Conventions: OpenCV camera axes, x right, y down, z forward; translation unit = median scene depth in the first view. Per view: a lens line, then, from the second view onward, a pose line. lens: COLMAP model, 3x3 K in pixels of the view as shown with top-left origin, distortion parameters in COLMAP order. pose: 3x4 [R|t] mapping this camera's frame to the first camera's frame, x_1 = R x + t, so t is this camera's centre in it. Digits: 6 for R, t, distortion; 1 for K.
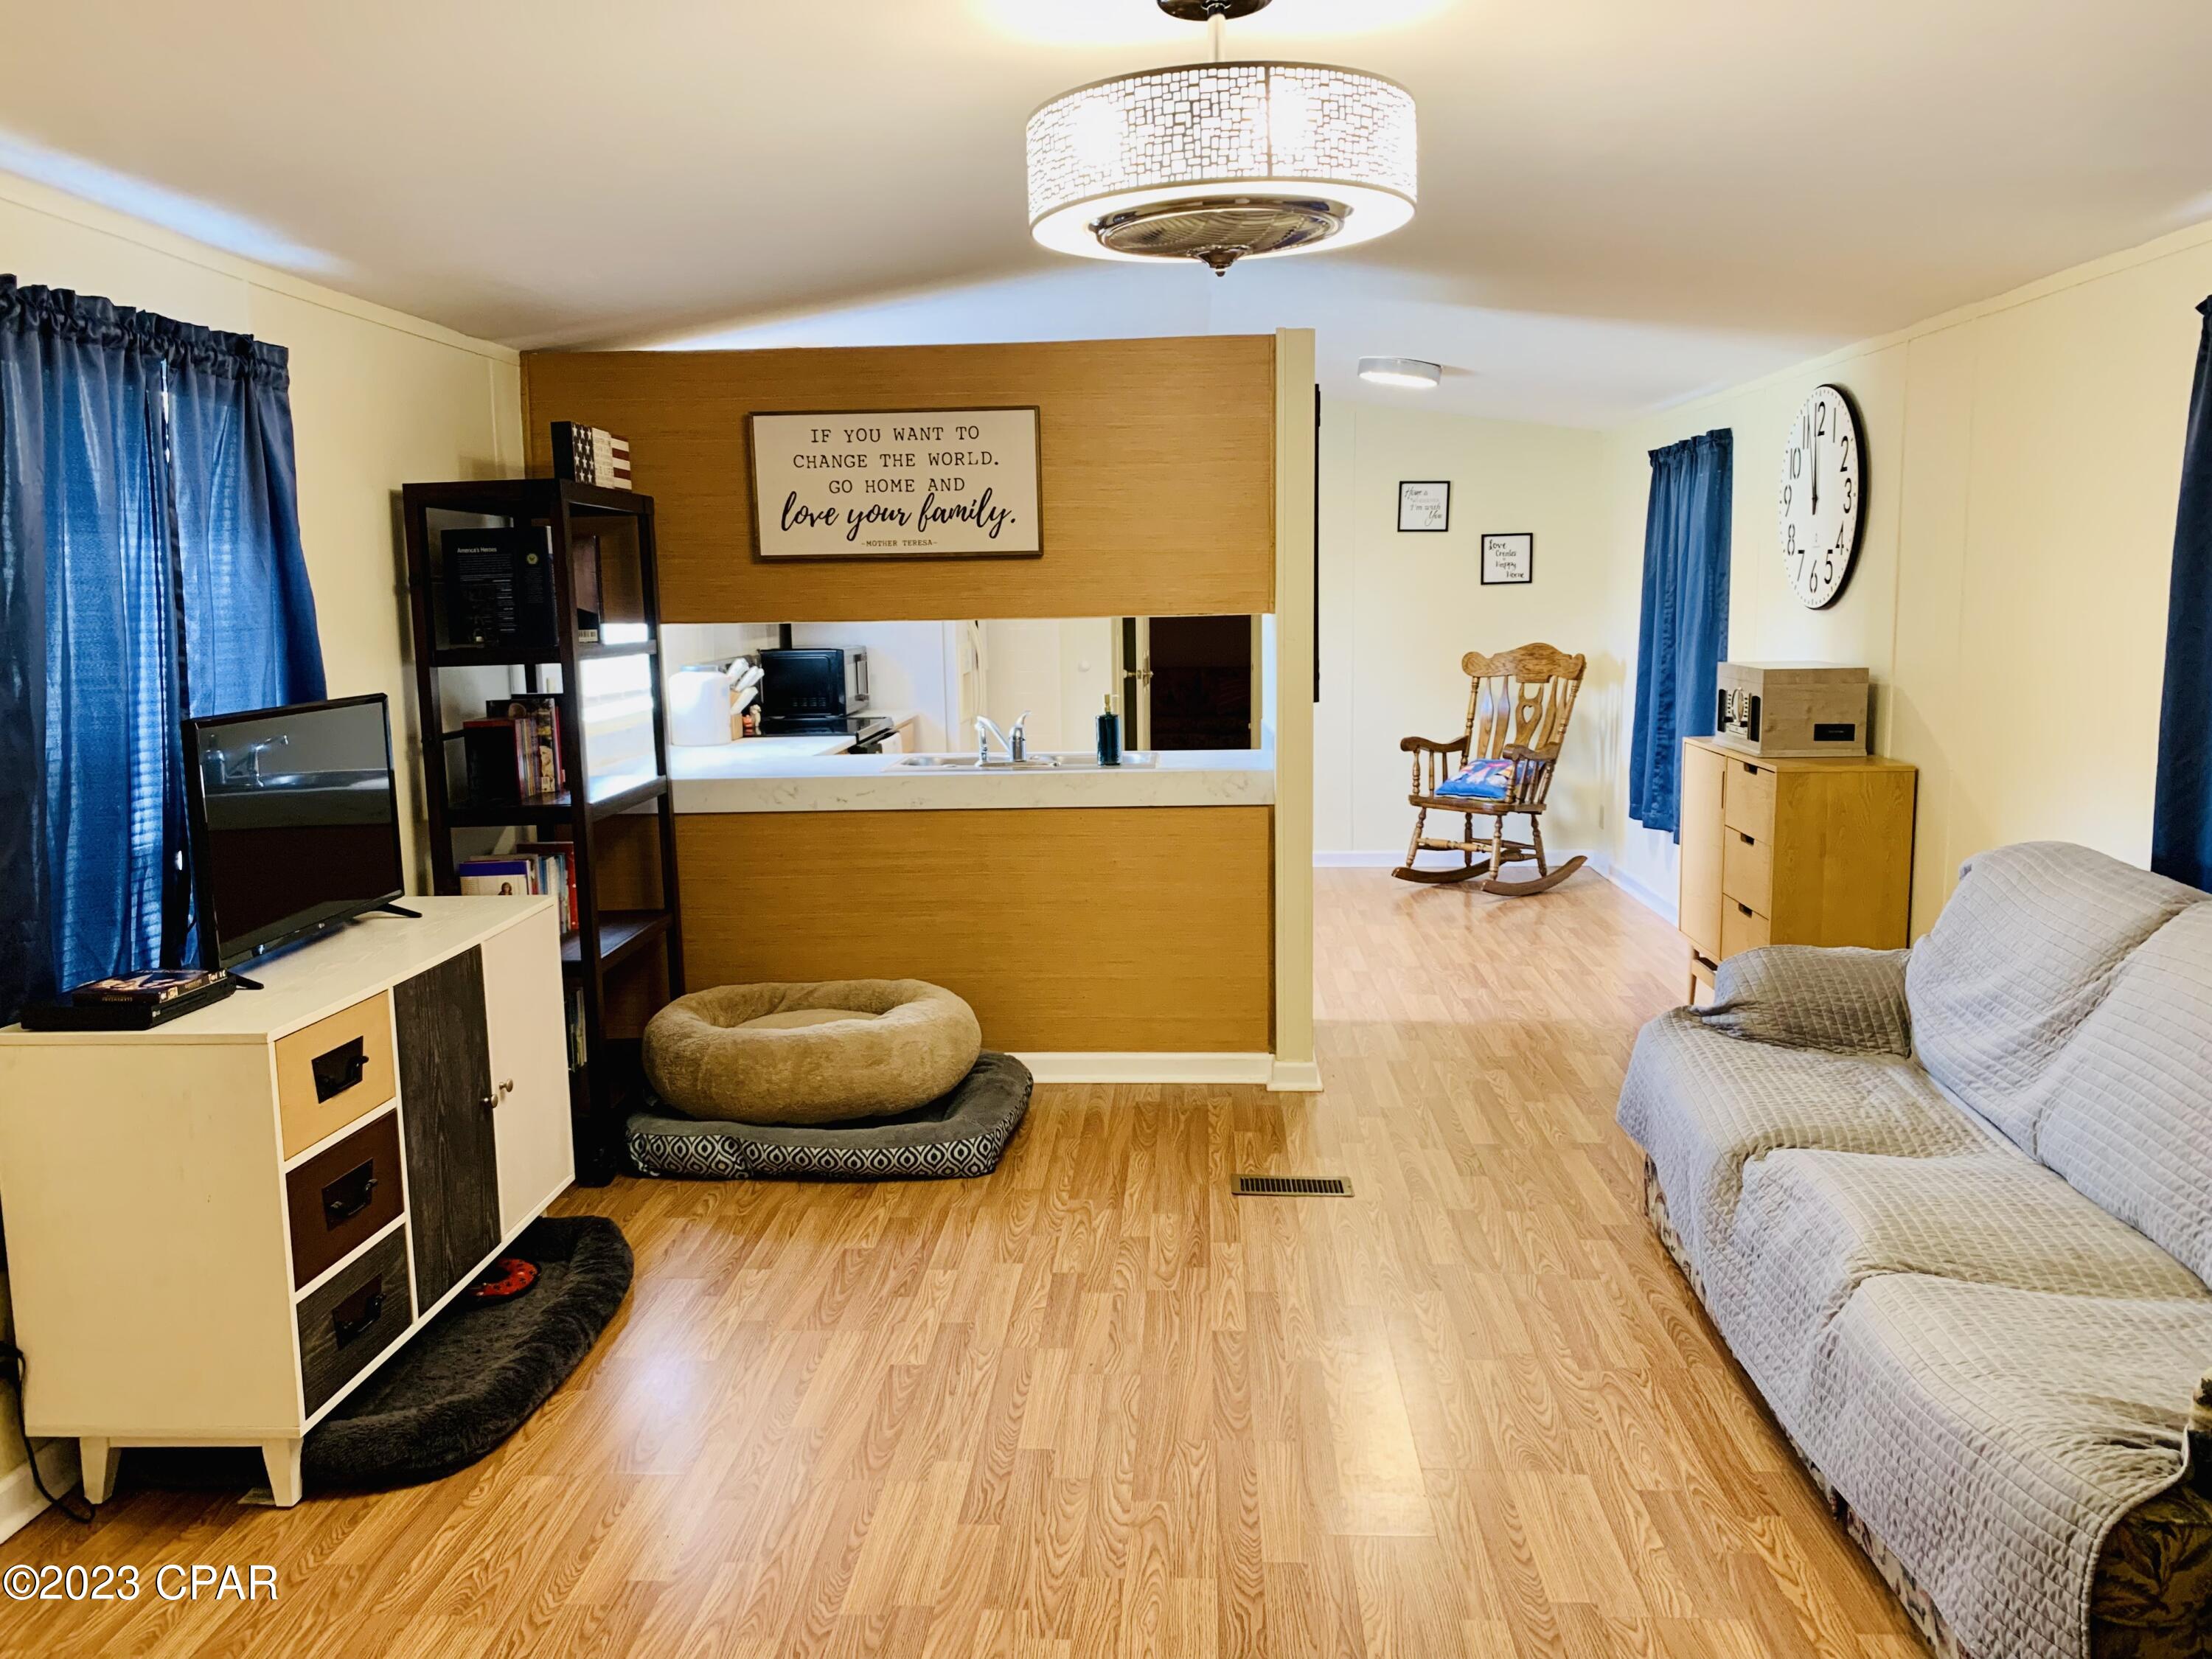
lens RADIAL K [[1701.3, 0, 1094.9], [0, 1701.3, 818.5], [0, 0, 1]] dist [0.057038, -0.070458]
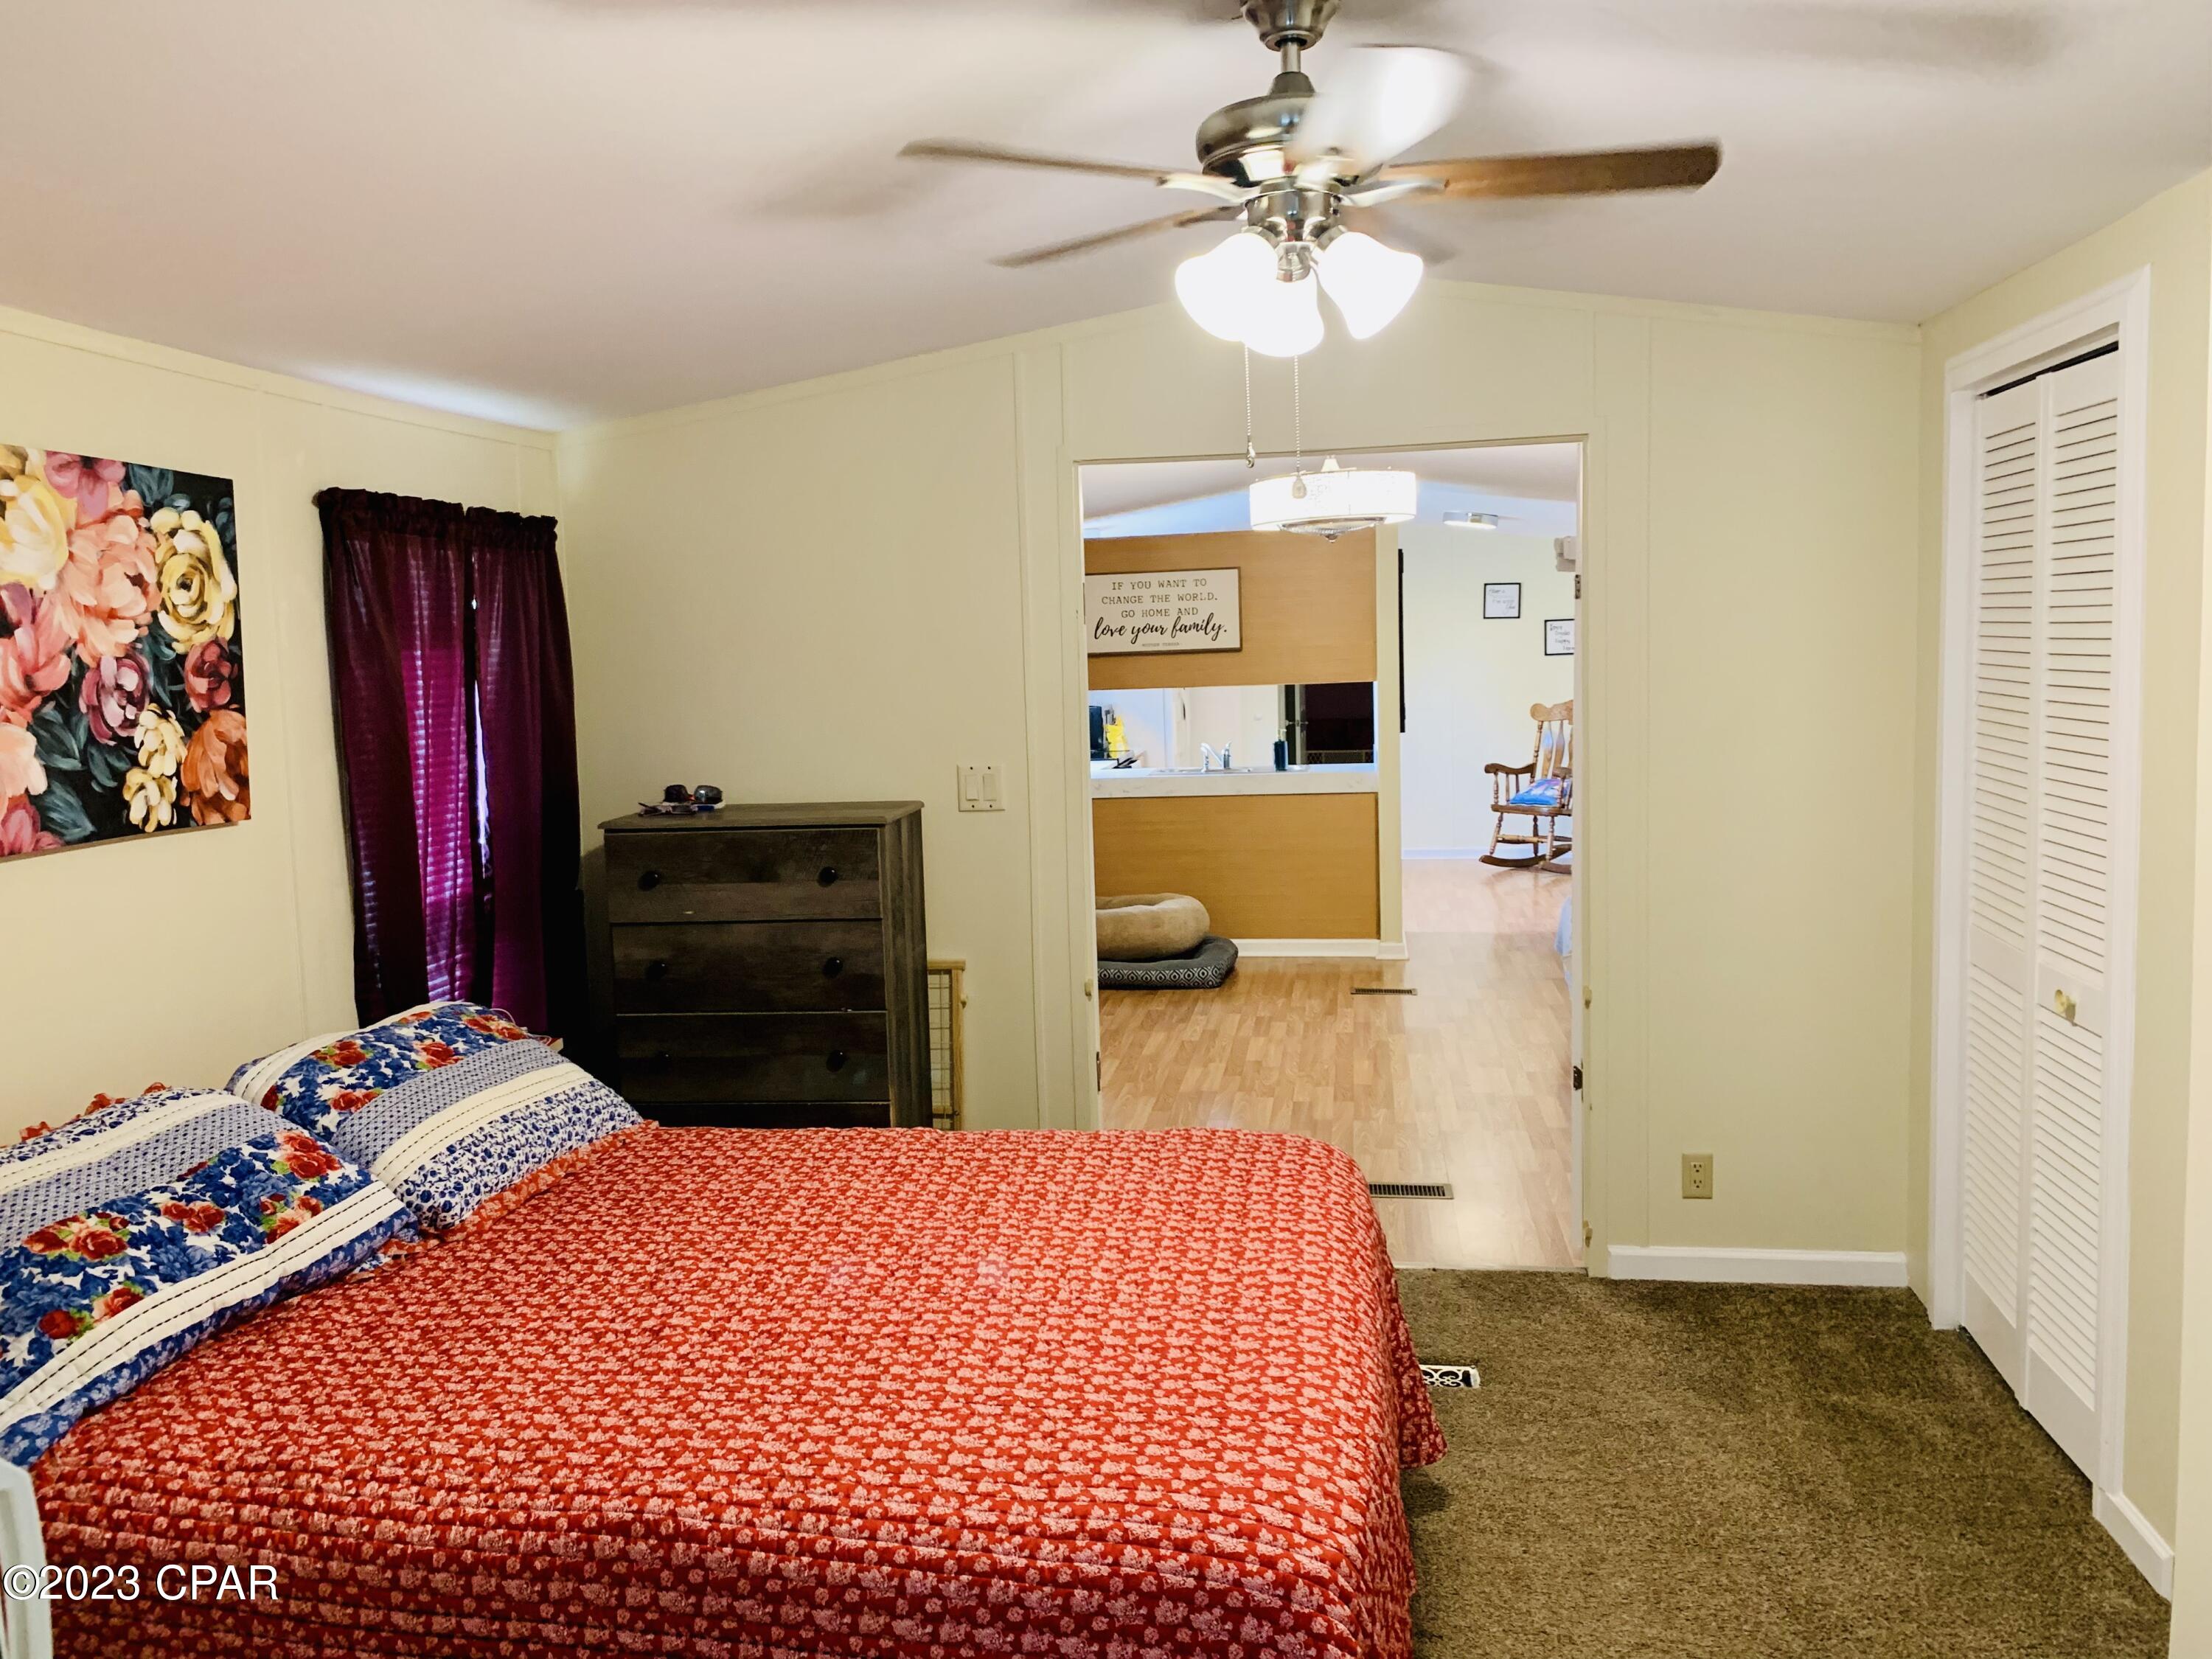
lens RADIAL K [[1701.3, 0, 1049.9], [0, 1701.3, 816.1], [0, 0, 1]] dist [0.057038, -0.070458]
pose [[0.993061, -0.004487, -0.117513, -0.018693], [0.000206, 0.999337, -0.036416, 0.068090], [0.117598, 0.036139, 0.992403, -0.644568]]
